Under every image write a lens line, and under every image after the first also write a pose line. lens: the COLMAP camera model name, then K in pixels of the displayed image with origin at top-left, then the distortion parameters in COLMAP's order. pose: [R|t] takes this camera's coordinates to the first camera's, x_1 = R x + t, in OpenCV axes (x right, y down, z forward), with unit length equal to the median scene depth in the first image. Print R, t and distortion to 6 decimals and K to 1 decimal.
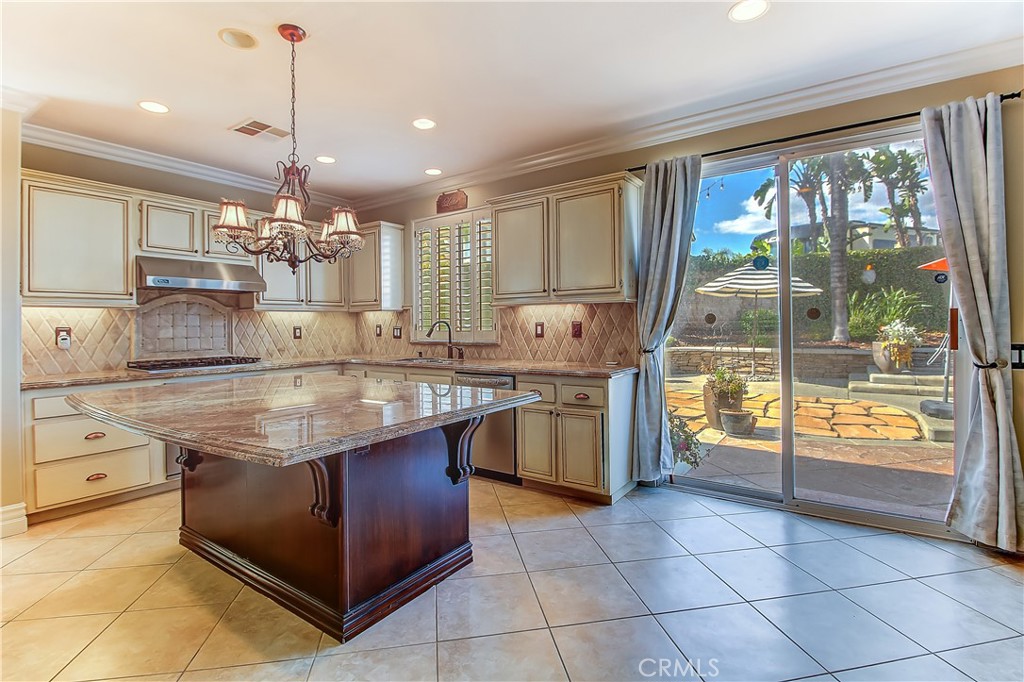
lens RADIAL K [[471.8, 0, 513.7], [0, 471.8, 323.1], [0, 0, 1]] dist [-0.009833, -0.005328]
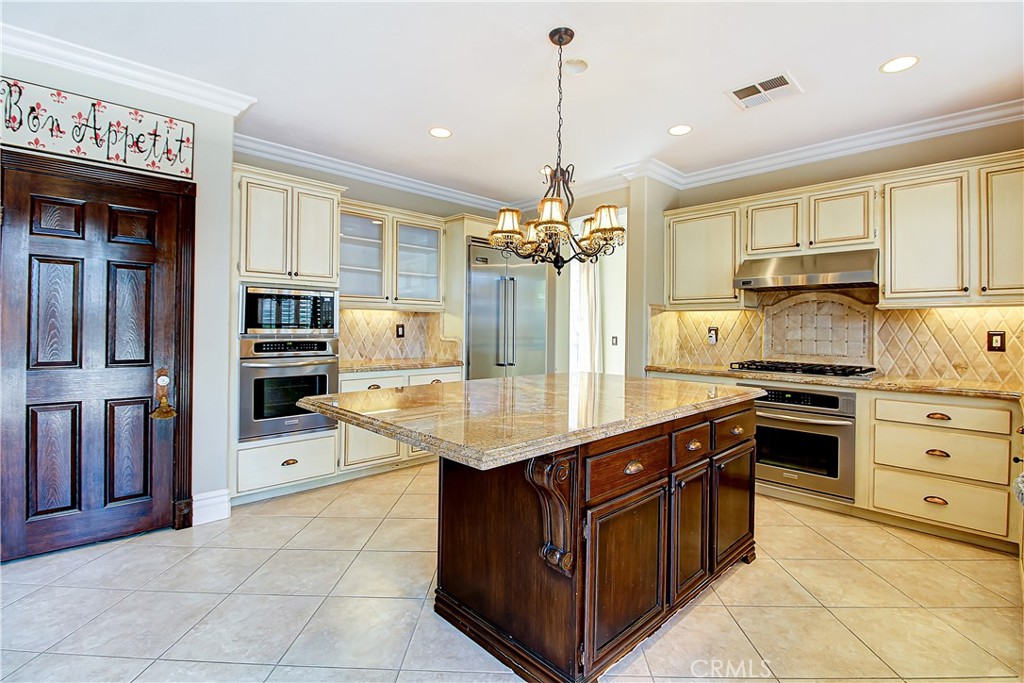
lens RADIAL K [[471.8, 0, 515.4], [0, 471.8, 325.0], [0, 0, 1]] dist [-0.009833, -0.005328]
pose [[-0.188784, 0.003770, -0.982011, 0.320966], [-0.006440, 0.999966, 0.005077, 0.000382], [0.981998, 0.007282, -0.188753, 0.649144]]
